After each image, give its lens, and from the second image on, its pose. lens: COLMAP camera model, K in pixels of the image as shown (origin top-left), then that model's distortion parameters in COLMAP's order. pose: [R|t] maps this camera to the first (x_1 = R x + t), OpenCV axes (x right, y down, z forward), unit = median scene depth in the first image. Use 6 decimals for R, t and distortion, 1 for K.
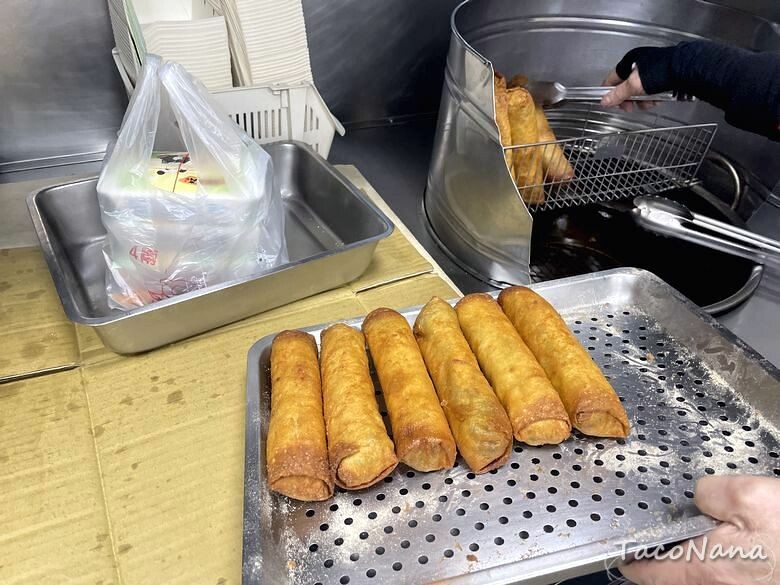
lens RADIAL K [[583.1, 0, 384.7], [0, 583.1, 289.2], [0, 0, 1]] dist [0.026915, -0.036285]
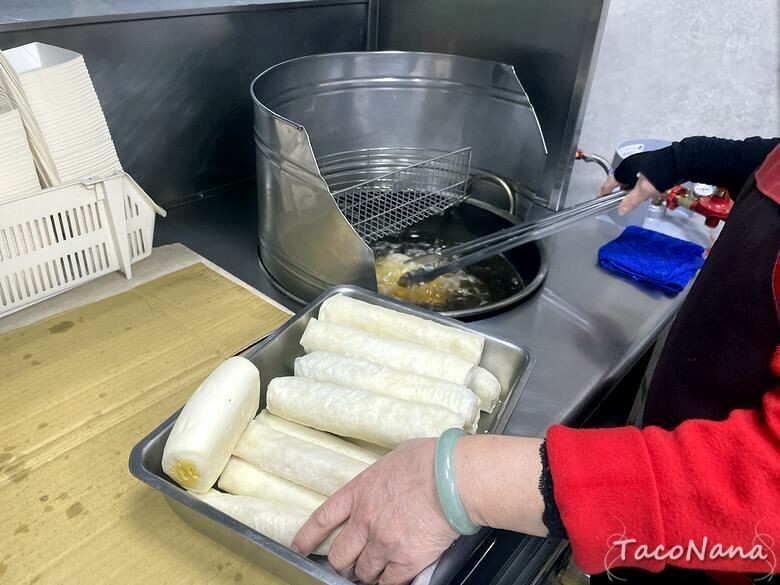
lens RADIAL K [[583.1, 0, 386.4], [0, 583.1, 296.8], [0, 0, 1]] dist [0.026915, -0.036285]
pose [[0.920472, -0.235754, 0.311691, -0.070443], [0.262135, 0.963982, -0.044998, 0.017977], [-0.289856, 0.123124, 0.949118, -0.059460]]
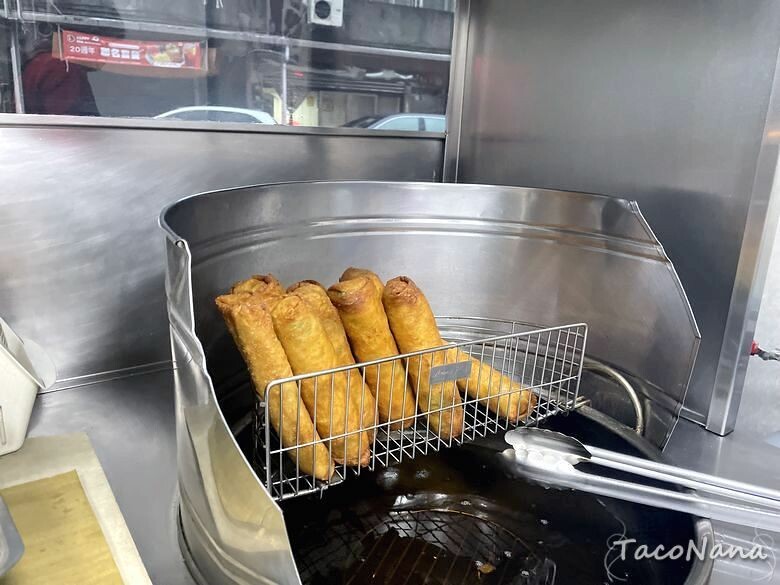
lens RADIAL K [[583.1, 0, 389.4], [0, 583.1, 292.9], [0, 0, 1]] dist [0.026915, -0.036285]
pose [[0.984452, -0.079413, 0.156679, 0.219804], [0.135259, 0.911798, -0.387723, -0.064711], [-0.112070, 0.402887, 0.908362, 0.355372]]
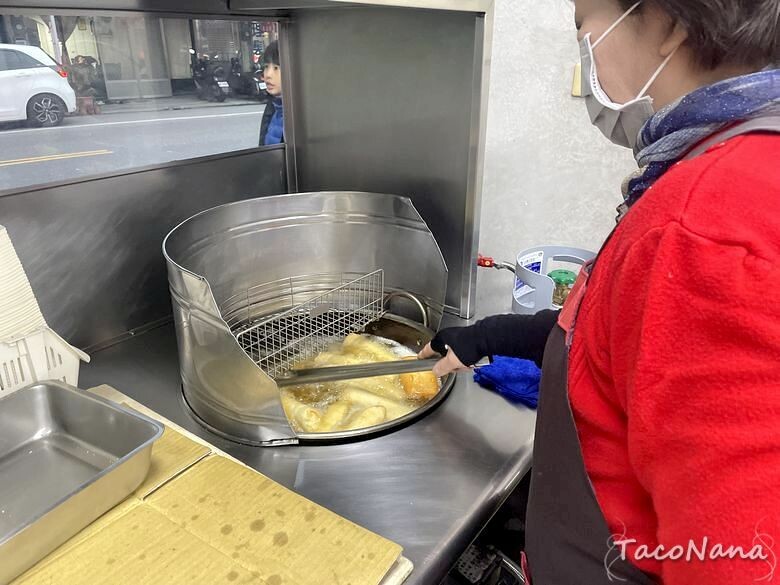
lens RADIAL K [[583.1, 0, 386.4], [0, 583.1, 303.2], [0, 0, 1]] dist [0.026915, -0.036285]
pose [[0.877312, -0.257791, 0.404805, -0.000464], [0.352615, 0.918426, -0.179324, 0.023855], [-0.325555, 0.300063, 0.896647, -0.183092]]
